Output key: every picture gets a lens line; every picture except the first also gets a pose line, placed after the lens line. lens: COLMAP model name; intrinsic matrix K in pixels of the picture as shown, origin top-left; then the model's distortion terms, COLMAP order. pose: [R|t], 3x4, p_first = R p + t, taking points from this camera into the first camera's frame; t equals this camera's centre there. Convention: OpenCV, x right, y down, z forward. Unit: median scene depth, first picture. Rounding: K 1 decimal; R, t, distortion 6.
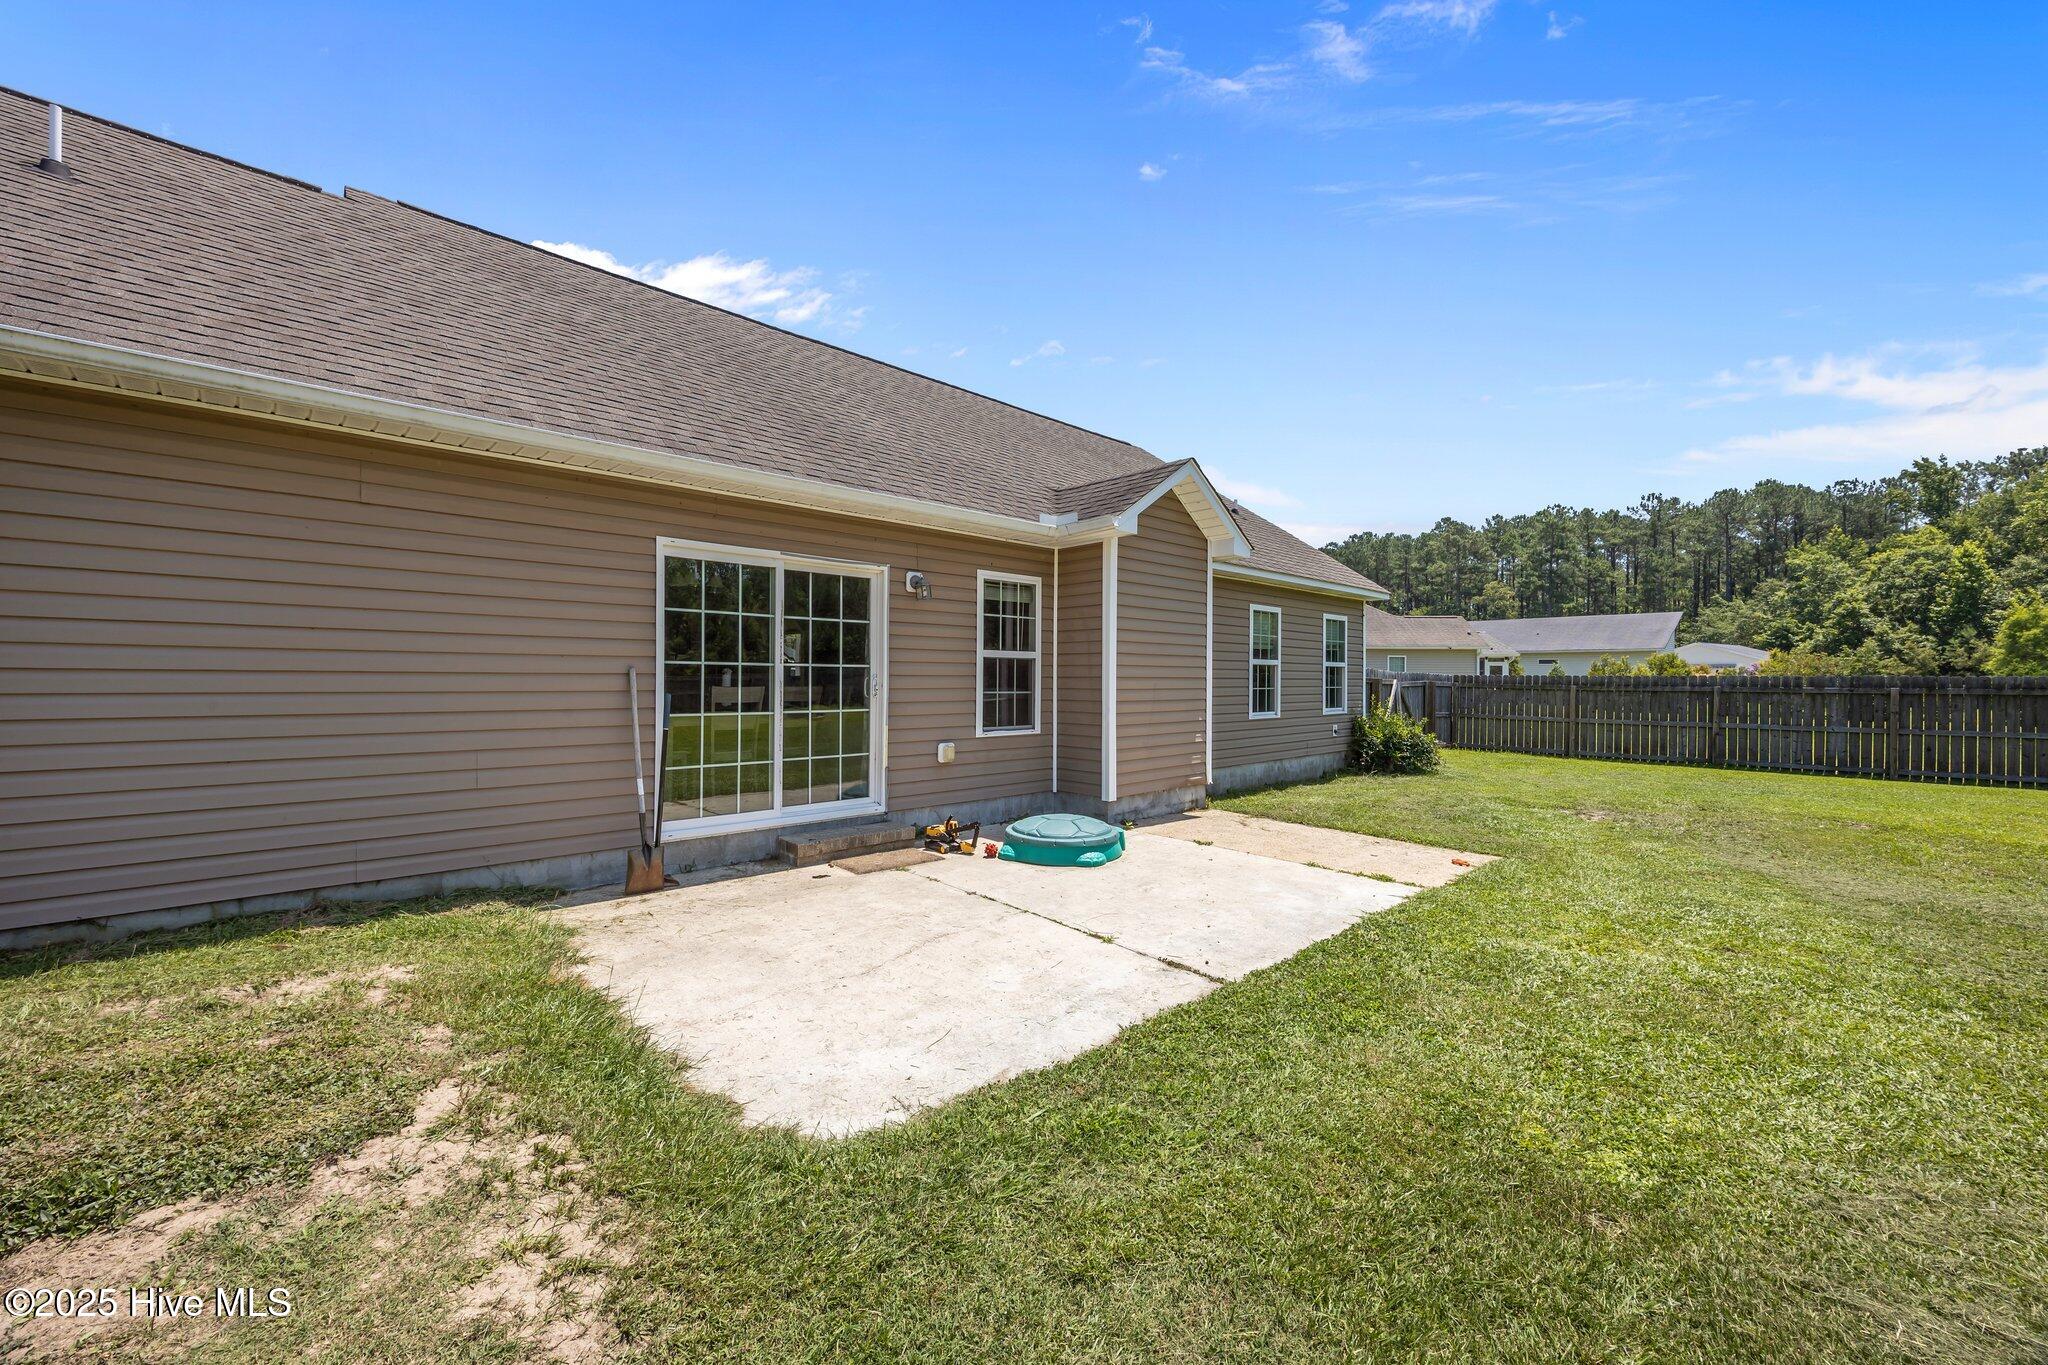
lens RADIAL K [[788.5, 0, 1023.6], [0, 788.5, 666.9], [0, 0, 1]] dist [-0.002735, 0.000130]
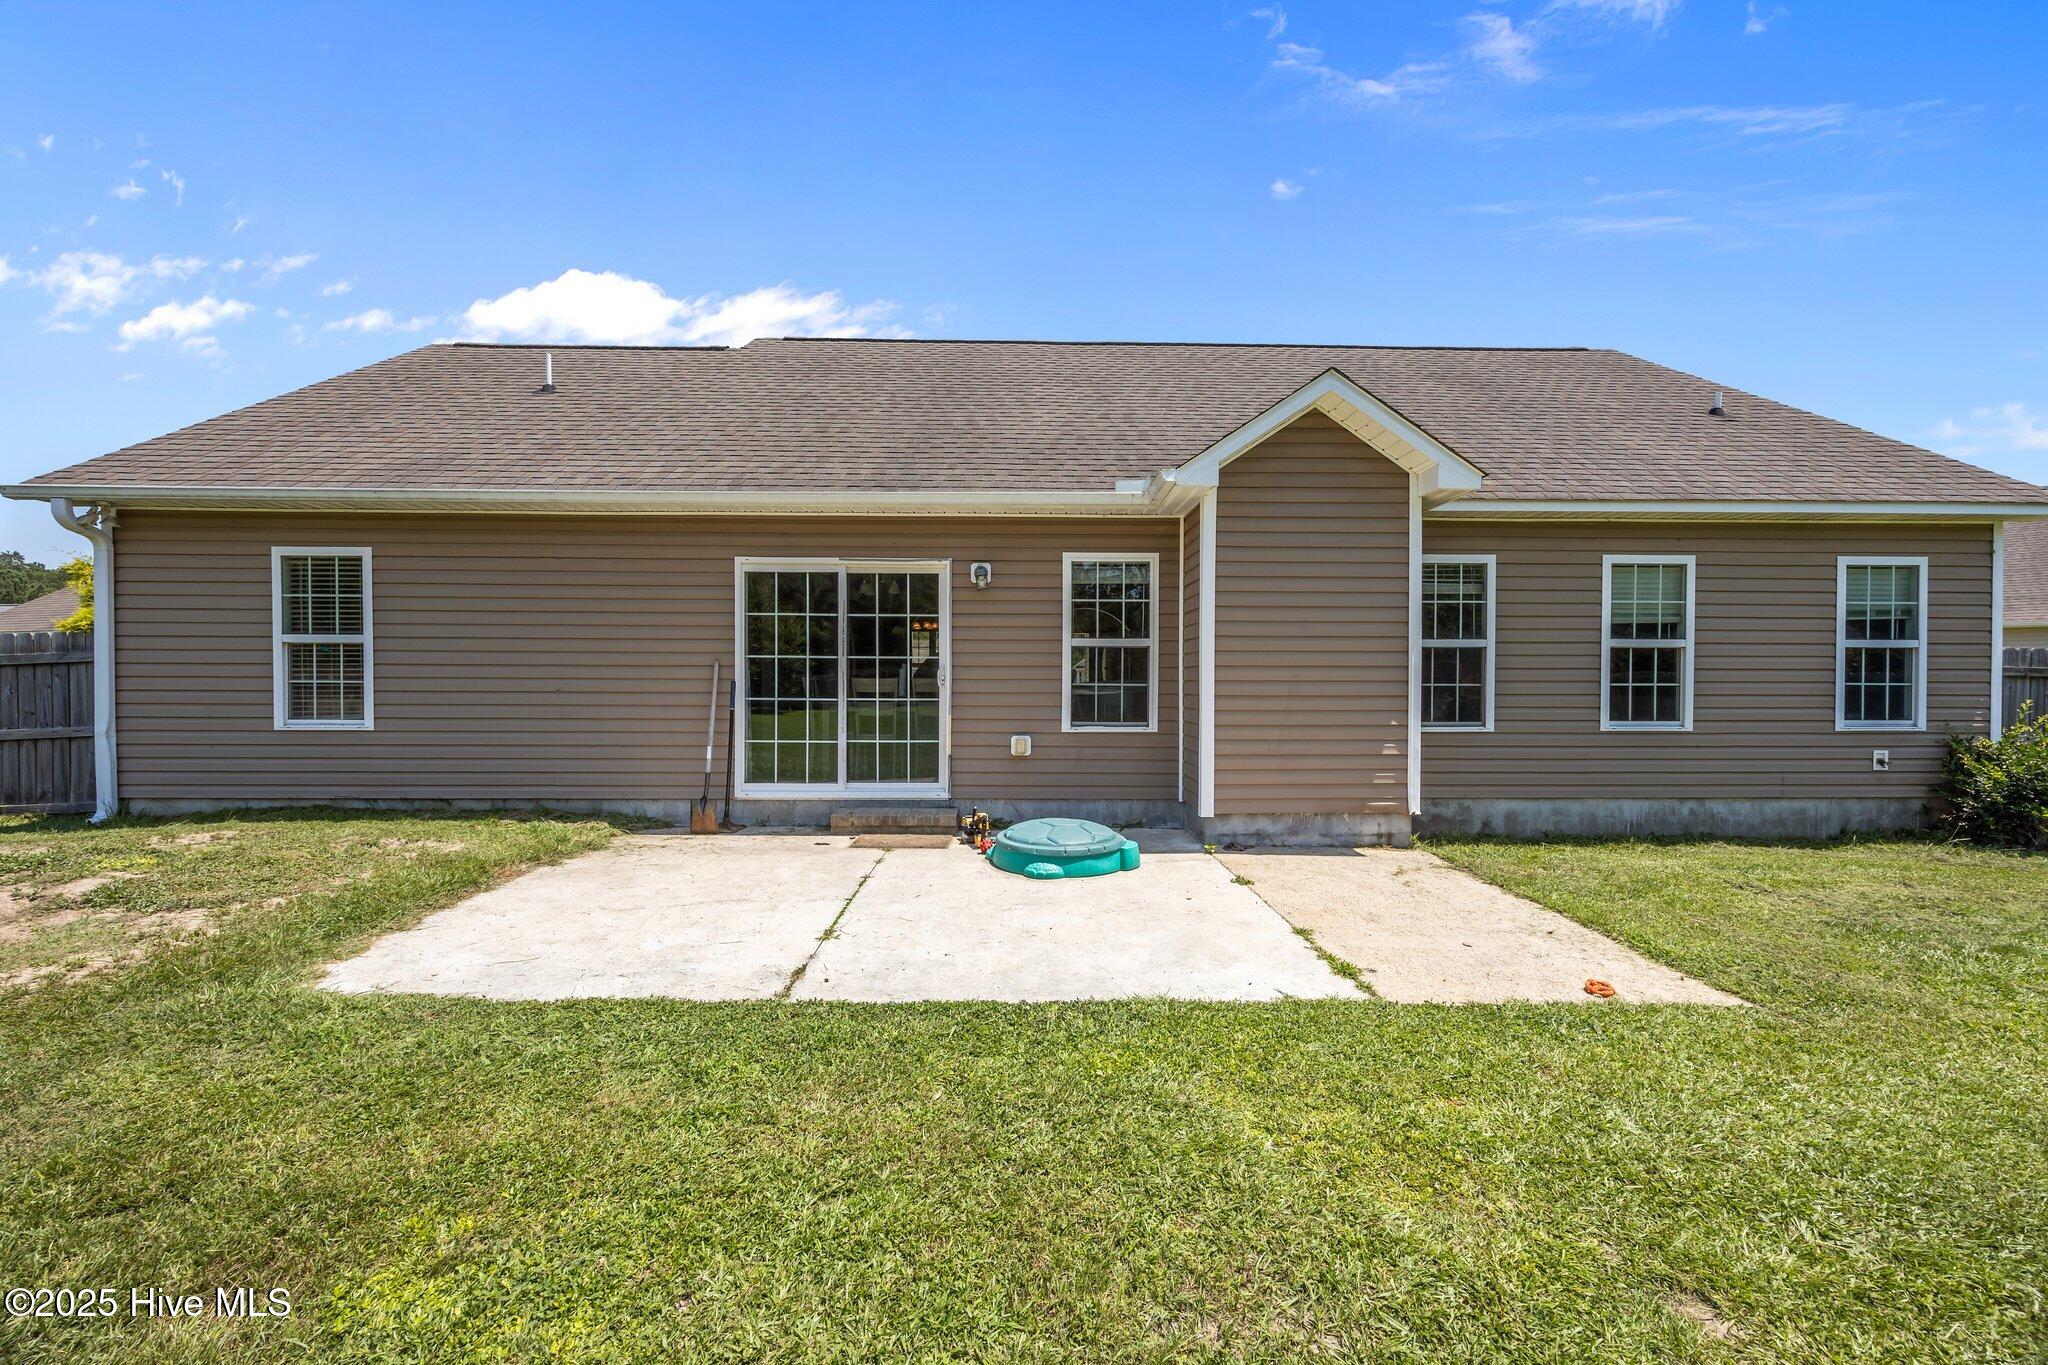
lens RADIAL K [[801.1, 0, 1031.1], [0, 801.1, 679.5], [0, 0, 1]] dist [-0.000994, 0.000074]
pose [[0.737917, -0.000014, -0.674891, 0.596405], [0.010993, 0.999868, 0.011998, 0.016337], [0.674802, -0.016272, 0.737819, 0.291305]]
